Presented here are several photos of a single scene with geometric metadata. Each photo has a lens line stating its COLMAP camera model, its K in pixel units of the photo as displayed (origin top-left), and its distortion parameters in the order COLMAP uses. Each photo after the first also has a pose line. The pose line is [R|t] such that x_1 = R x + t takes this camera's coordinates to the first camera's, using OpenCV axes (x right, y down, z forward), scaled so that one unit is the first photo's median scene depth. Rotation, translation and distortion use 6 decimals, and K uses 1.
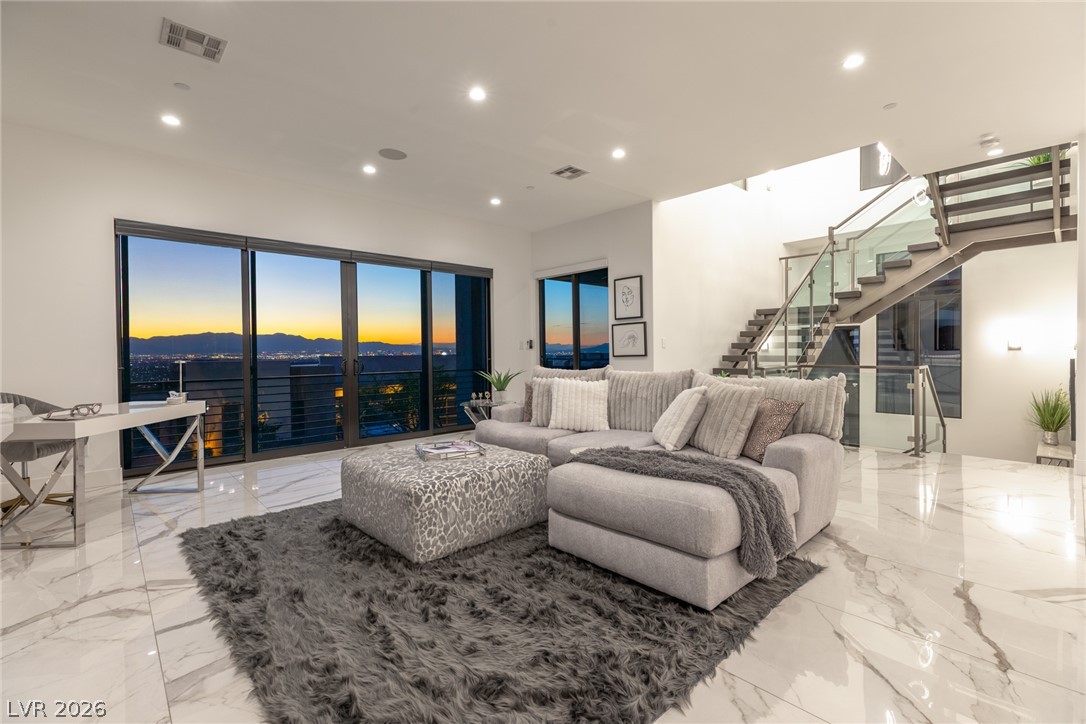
lens RADIAL K [[480.5, 0, 543.0], [0, 480.5, 362.0], [0, 0, 1]] dist [0.001782, 0.000586]
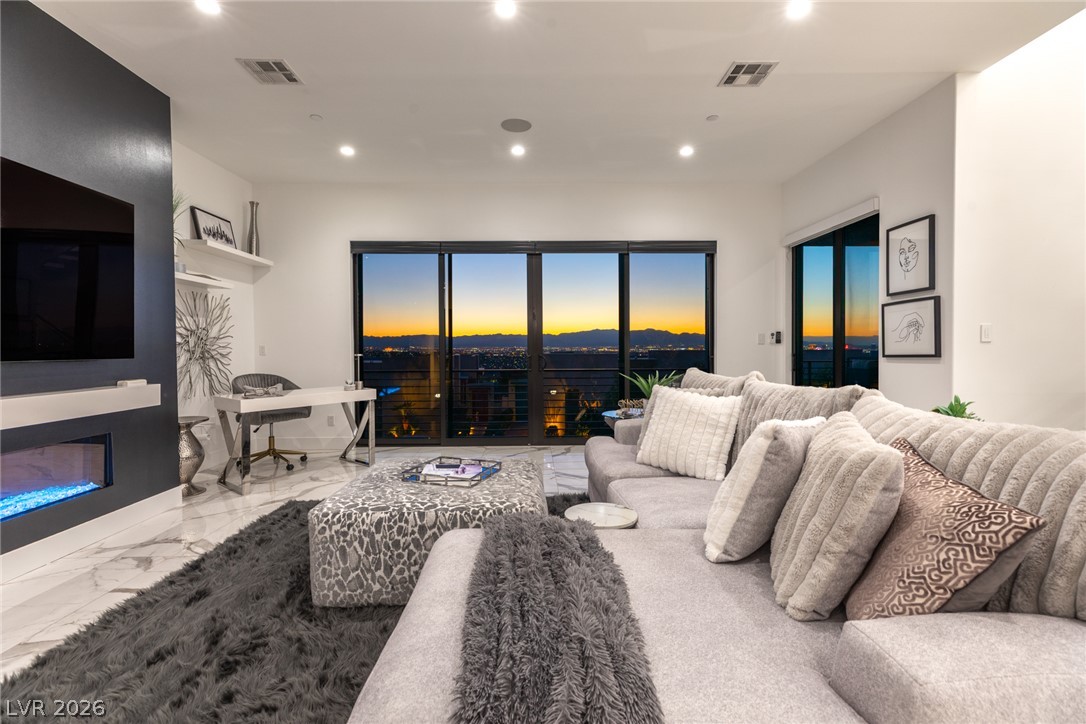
lens RADIAL K [[480.5, 0, 543.0], [0, 480.5, 362.0], [0, 0, 1]] dist [0.001782, 0.000586]
pose [[0.750562, 0.025575, -0.660305, 0.289042], [-0.017671, 0.999670, 0.018634, -0.010397], [0.660564, -0.002318, 0.750766, 0.324036]]
